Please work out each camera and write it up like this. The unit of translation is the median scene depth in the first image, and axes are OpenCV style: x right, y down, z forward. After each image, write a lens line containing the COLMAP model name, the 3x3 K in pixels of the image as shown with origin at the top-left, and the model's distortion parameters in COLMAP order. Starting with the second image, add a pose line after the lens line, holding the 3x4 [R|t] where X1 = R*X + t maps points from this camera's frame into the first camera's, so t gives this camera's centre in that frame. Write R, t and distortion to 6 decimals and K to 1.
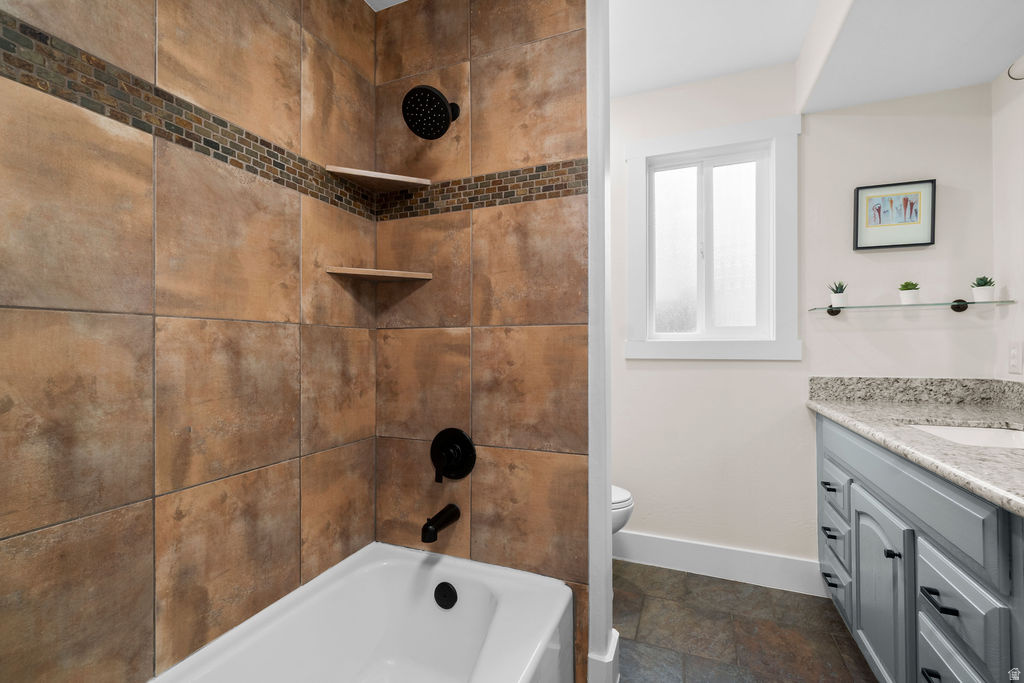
lens RADIAL K [[448.3, 0, 507.2], [0, 448.3, 342.1], [0, 0, 1]] dist [-0.000641, 0.002320]
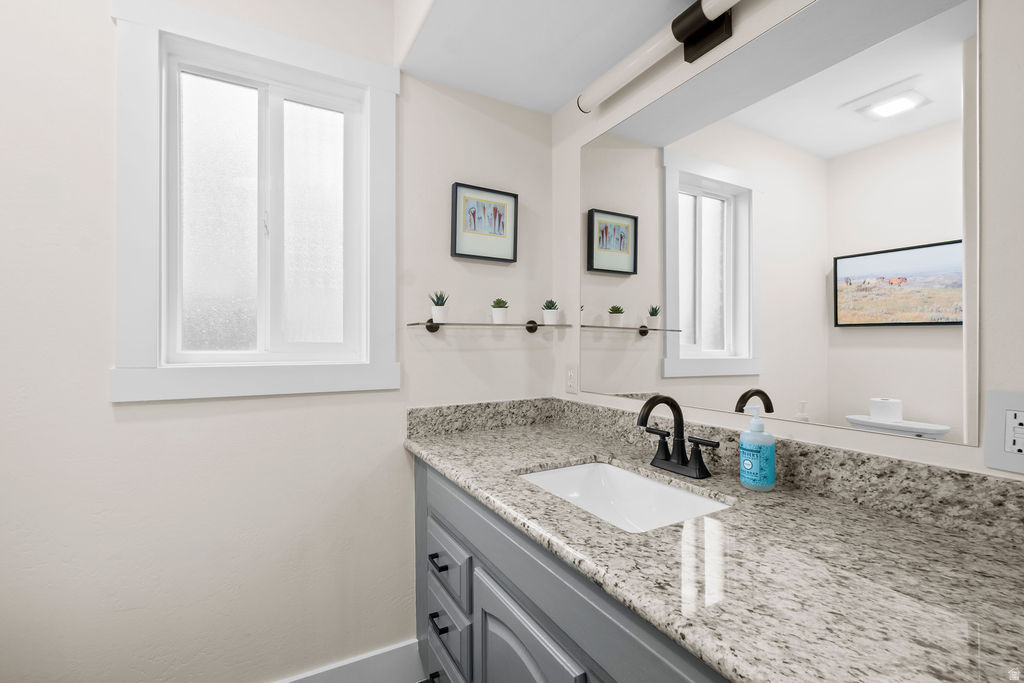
lens RADIAL K [[448.3, 0, 506.4], [0, 448.3, 344.6], [0, 0, 1]] dist [-0.000641, 0.002320]
pose [[0.629324, 0.000998, 0.777142, 0.181776], [-0.004360, 0.999988, 0.002247, -0.040547], [-0.777131, -0.004802, 0.629321, 0.392313]]
